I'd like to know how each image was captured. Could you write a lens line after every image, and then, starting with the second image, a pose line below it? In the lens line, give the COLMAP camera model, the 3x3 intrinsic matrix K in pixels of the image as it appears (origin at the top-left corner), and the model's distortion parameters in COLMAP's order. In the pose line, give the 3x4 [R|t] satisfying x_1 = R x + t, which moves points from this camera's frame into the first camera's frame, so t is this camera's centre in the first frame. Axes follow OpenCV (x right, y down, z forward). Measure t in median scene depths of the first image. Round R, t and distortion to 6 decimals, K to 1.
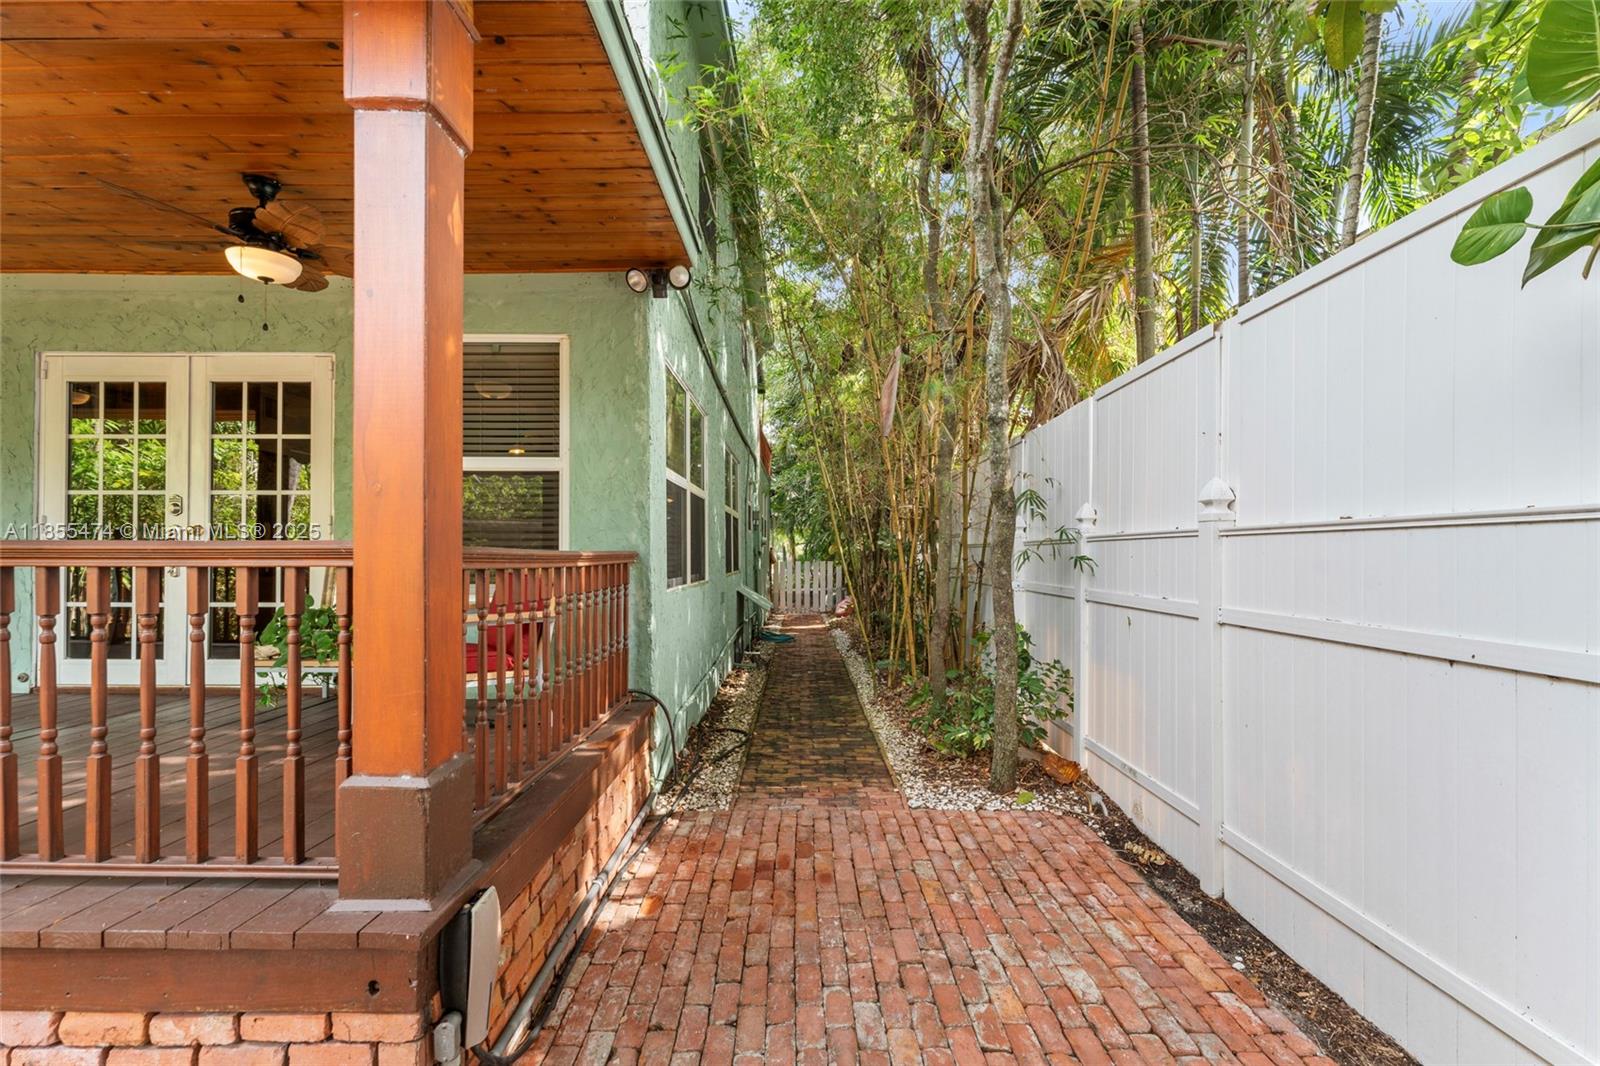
lens RADIAL K [[640.4, 0, 806.2], [0, 640.4, 547.4], [0, 0, 1]] dist [-0.002757, -0.000353]
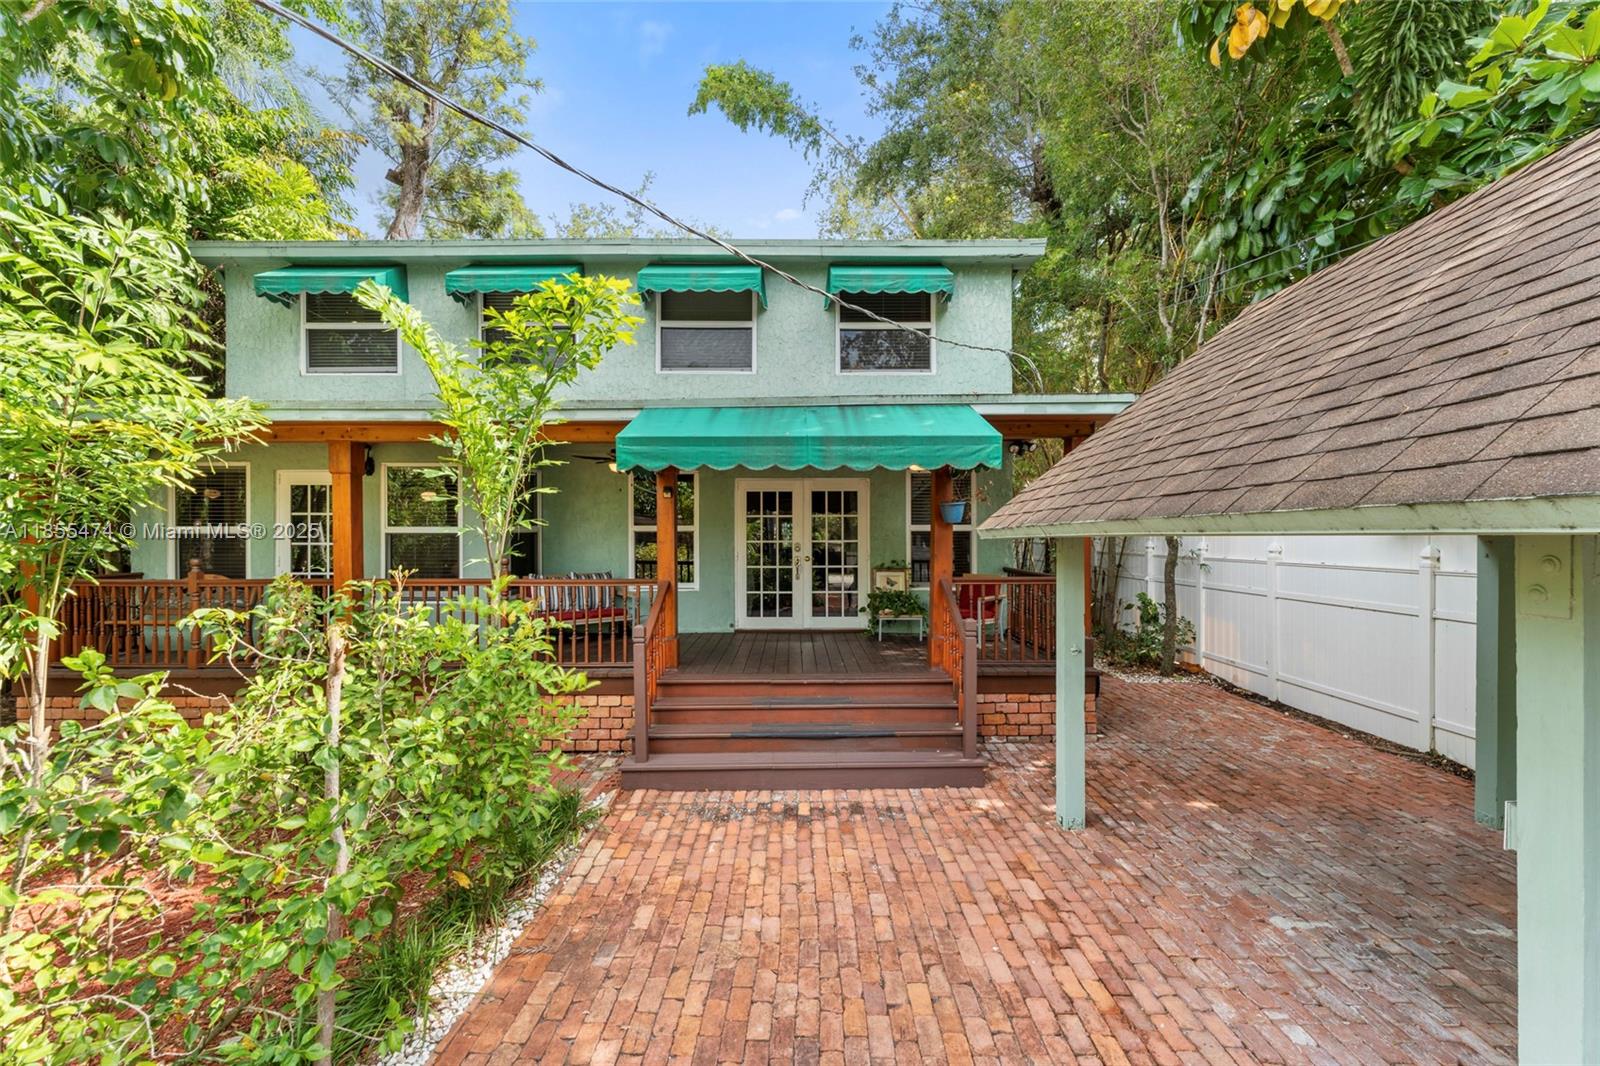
lens RADIAL K [[640.4, 0, 792.0], [0, 640.4, 533.7], [0, 0, 1]] dist [-0.002757, -0.000353]
pose [[0.999939, -0.008892, -0.006624, -0.988152], [0.008962, 0.999903, 0.010625, -0.141780], [0.006529, -0.010683, 0.999922, -1.223618]]
